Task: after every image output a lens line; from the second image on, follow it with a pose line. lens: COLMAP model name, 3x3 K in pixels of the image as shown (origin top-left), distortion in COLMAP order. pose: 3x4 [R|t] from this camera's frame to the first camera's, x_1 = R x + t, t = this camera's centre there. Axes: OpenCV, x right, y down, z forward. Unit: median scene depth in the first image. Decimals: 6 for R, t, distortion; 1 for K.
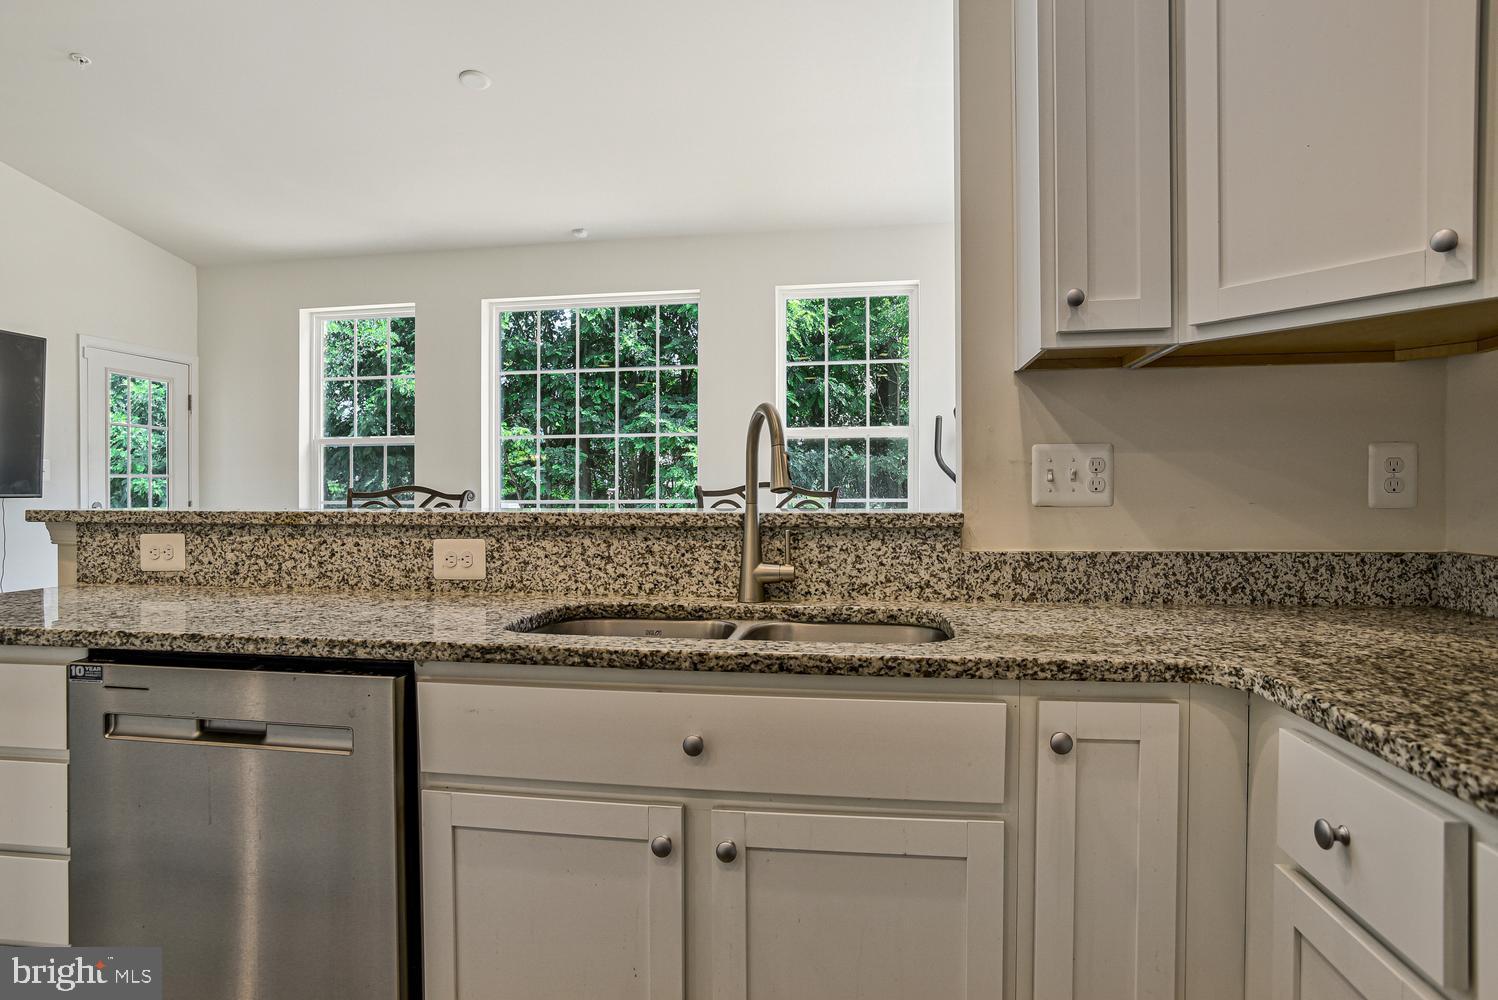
lens RADIAL K [[885.4, 0, 711.5], [0, 885.4, 498.4], [0, 0, 1]] dist [-0.065532, 0.027860]
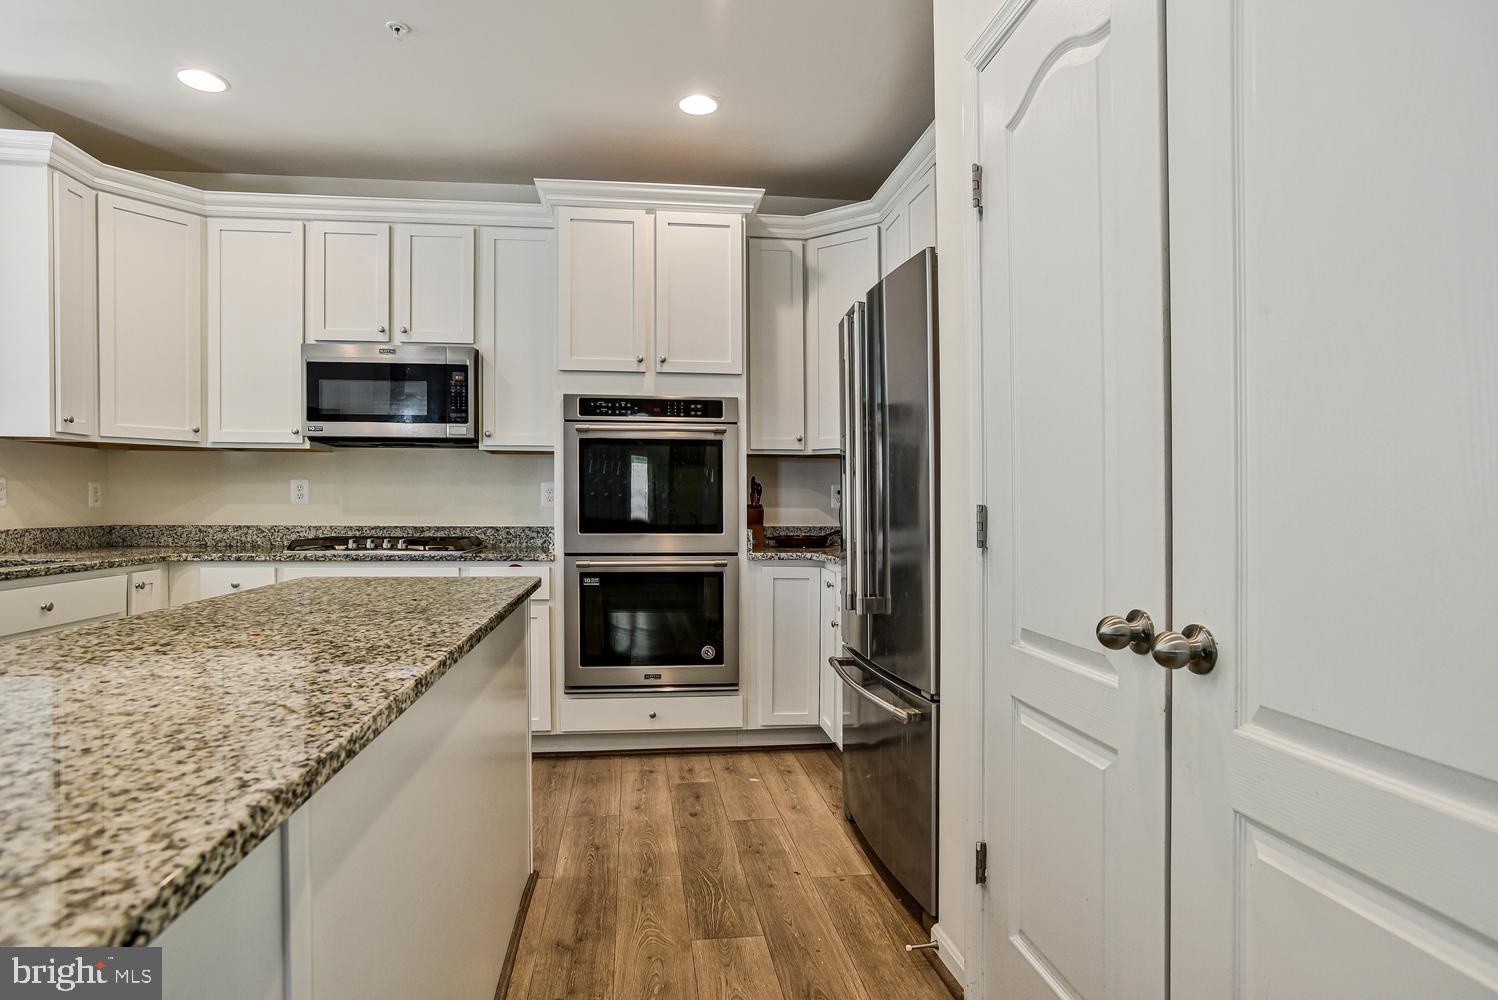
lens RADIAL K [[809.5, 0, 746.9], [0, 809.5, 509.8], [0, 0, 1]] dist [-0.077037, 0.040128]
pose [[-0.302018, -0.000201, 0.953302, -1.778860], [-0.000165, 1.000000, 0.000159, 0.014579], [-0.953302, -0.000109, -0.302018, -0.100661]]
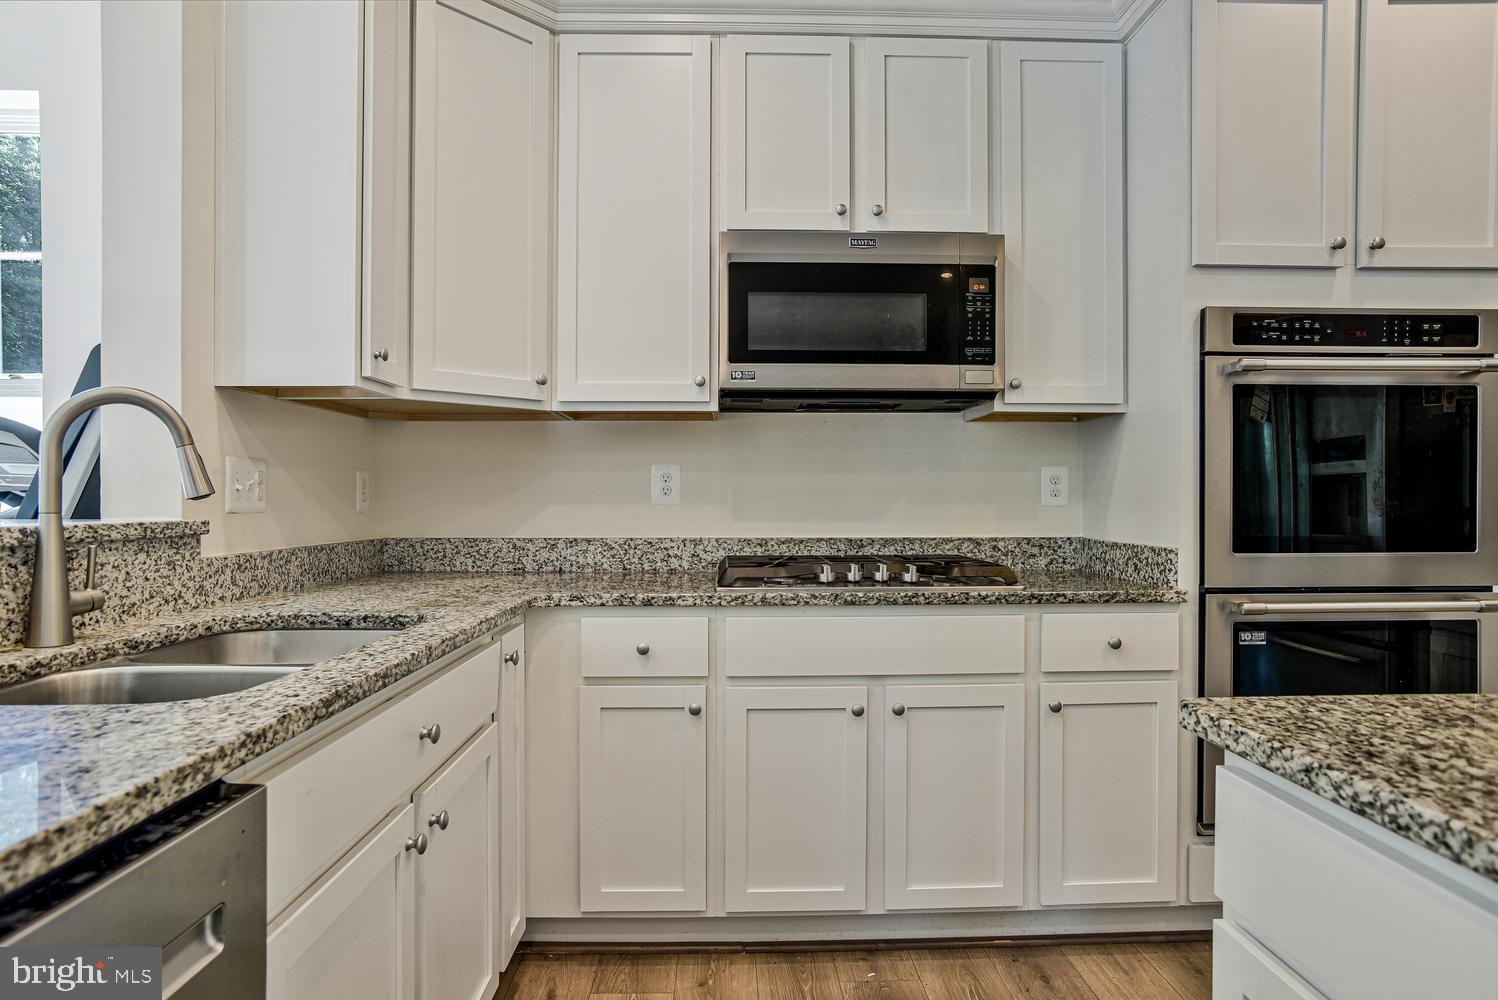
lens RADIAL K [[840.6, 0, 740.9], [0, 840.6, 496.8], [0, 0, 1]] dist [-0.052203, 0.022803]
pose [[-0.200090, 0.010173, 0.979725, -0.762155], [0.005268, 0.999943, -0.009307, 0.001704], [-0.979763, 0.003299, -0.200132, 0.582910]]
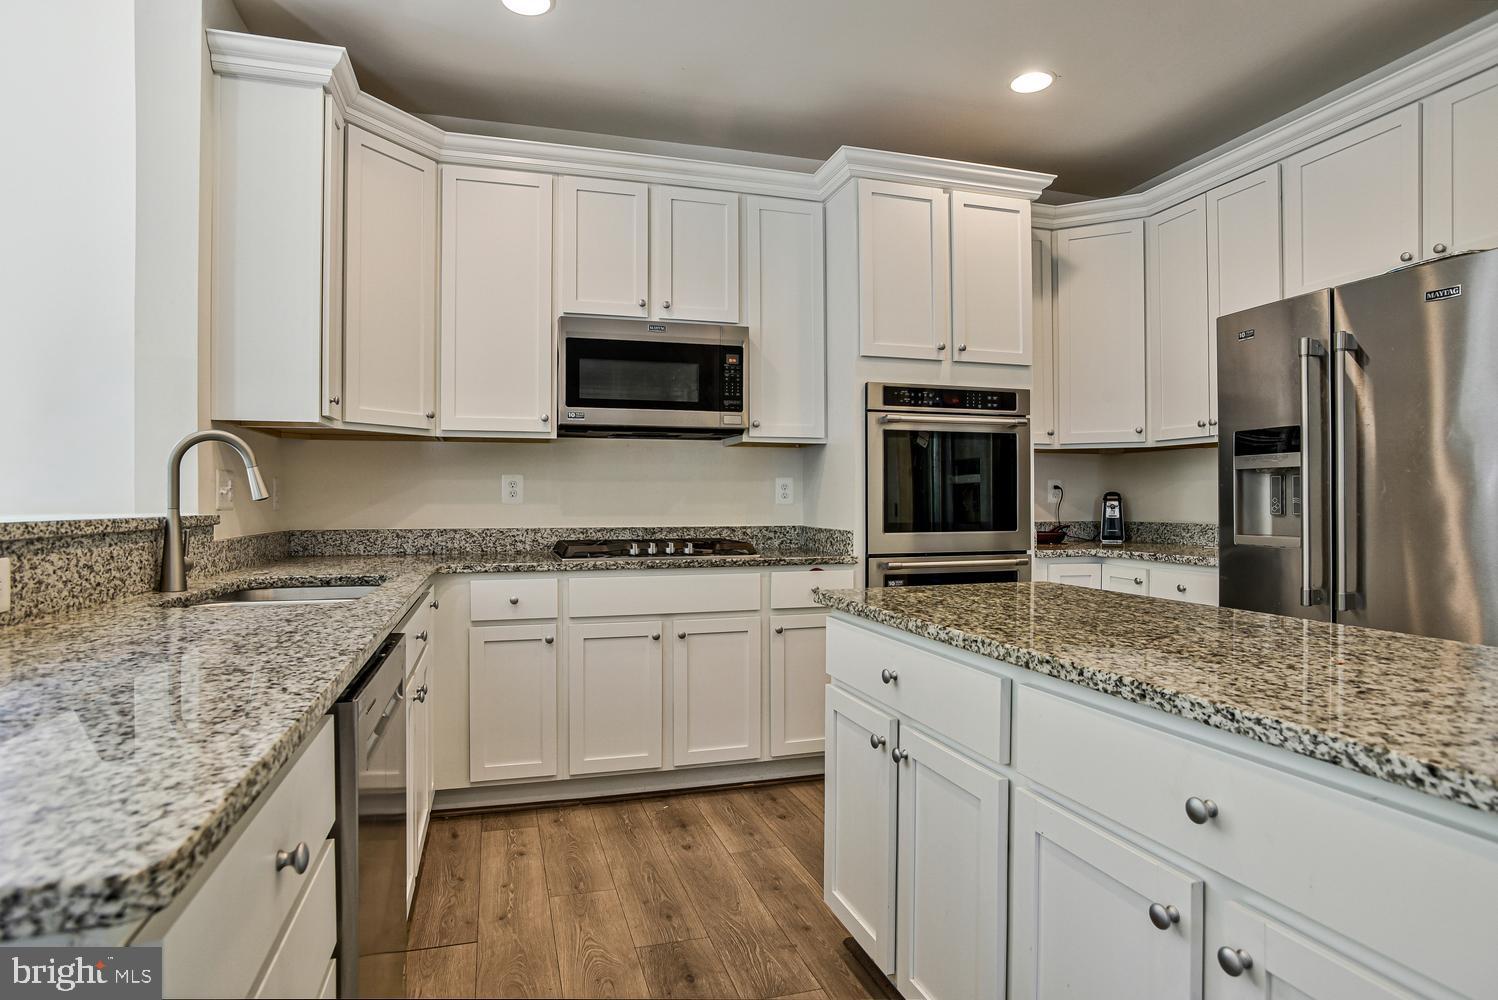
lens RADIAL K [[822.6, 0, 733.4], [0, 822.6, 501.5], [0, 0, 1]] dist [-0.071322, 0.037553]
pose [[-0.449195, 0.006176, 0.893412, -1.284948], [0.007915, 0.999964, -0.002933, 0.004836], [-0.893399, 0.005754, -0.449228, 0.825459]]
